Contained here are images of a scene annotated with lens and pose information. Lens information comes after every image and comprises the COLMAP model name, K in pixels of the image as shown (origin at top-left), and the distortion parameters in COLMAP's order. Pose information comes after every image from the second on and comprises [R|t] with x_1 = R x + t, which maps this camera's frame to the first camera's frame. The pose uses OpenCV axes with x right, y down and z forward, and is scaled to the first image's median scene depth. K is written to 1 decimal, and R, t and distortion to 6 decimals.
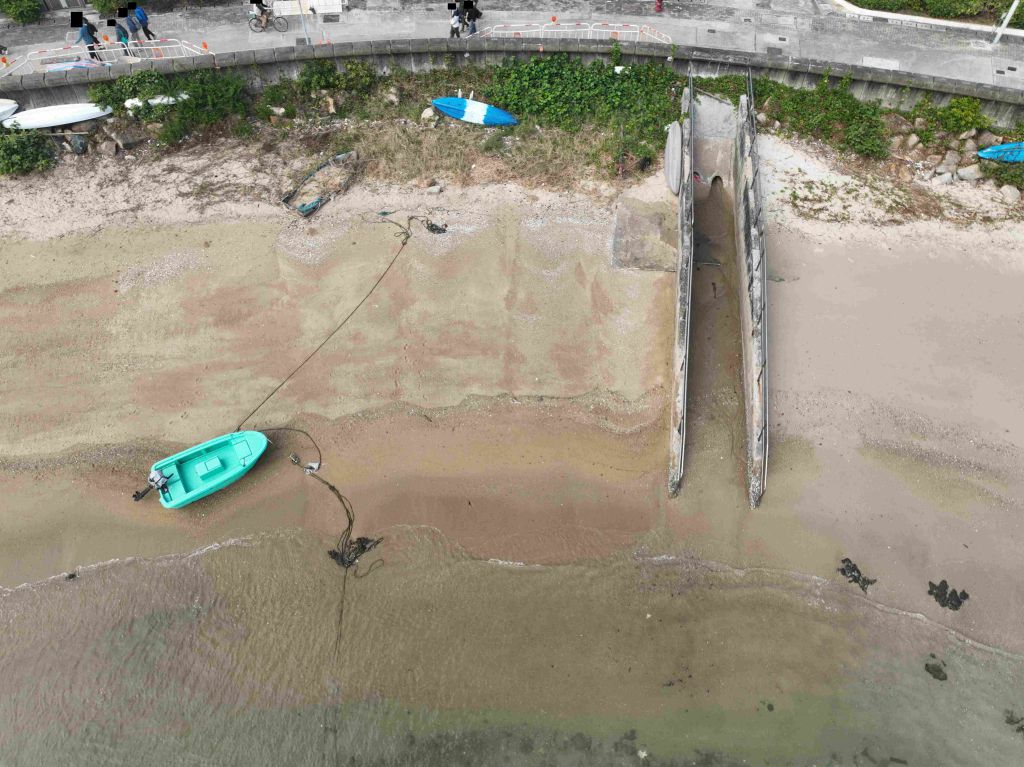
lens RADIAL K [[715.1, 0, 512.0], [0, 715.1, 383.5], [0, 0, 1]] dist [-0.007136, 0.025770]
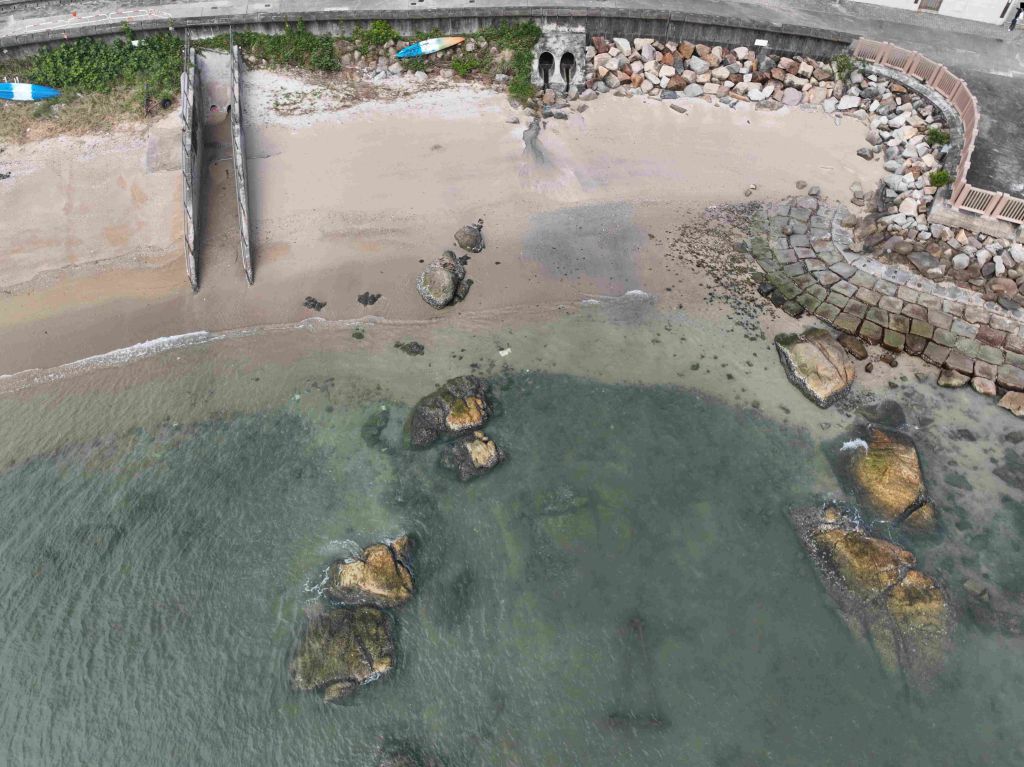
lens RADIAL K [[715.1, 0, 512.0], [0, 715.1, 383.5], [0, 0, 1]] dist [-0.007136, 0.025770]
pose [[0.928271, -0.283881, 0.240260, 0.318983], [0.291896, 0.956447, 0.002326, 0.392978], [-0.230456, 0.067972, 0.970706, -0.442715]]
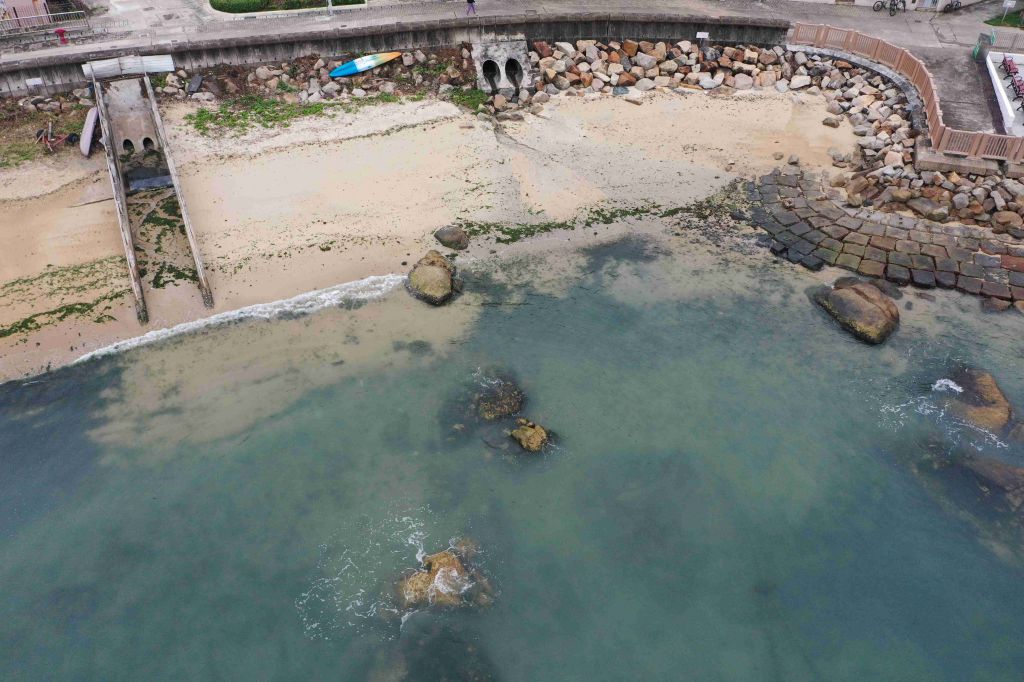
lens RADIAL K [[812.5, 0, 510.9], [0, 812.5, 336.3], [0, 0, 1]] dist [0.014456, 0.003900]
pose [[0.844400, -0.338598, 0.415139, 0.125213], [0.425200, 0.894992, -0.134884, 0.480463], [-0.325875, 0.290414, 0.899703, -0.366178]]
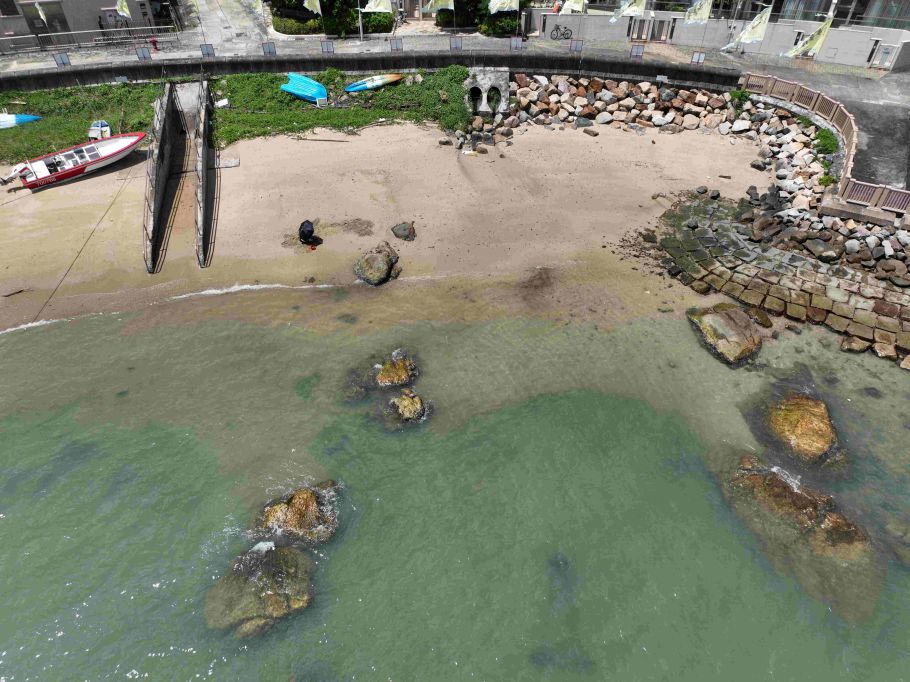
lens RADIAL K [[635.5, 0, 455.0], [0, 635.5, 341.0], [0, 0, 1]] dist [-0.007136, 0.025770]
pose [[0.928681, -0.250793, 0.273231, 0.326161], [0.293665, 0.947203, -0.128713, 0.513835], [-0.226525, 0.199771, 0.953298, -0.379218]]
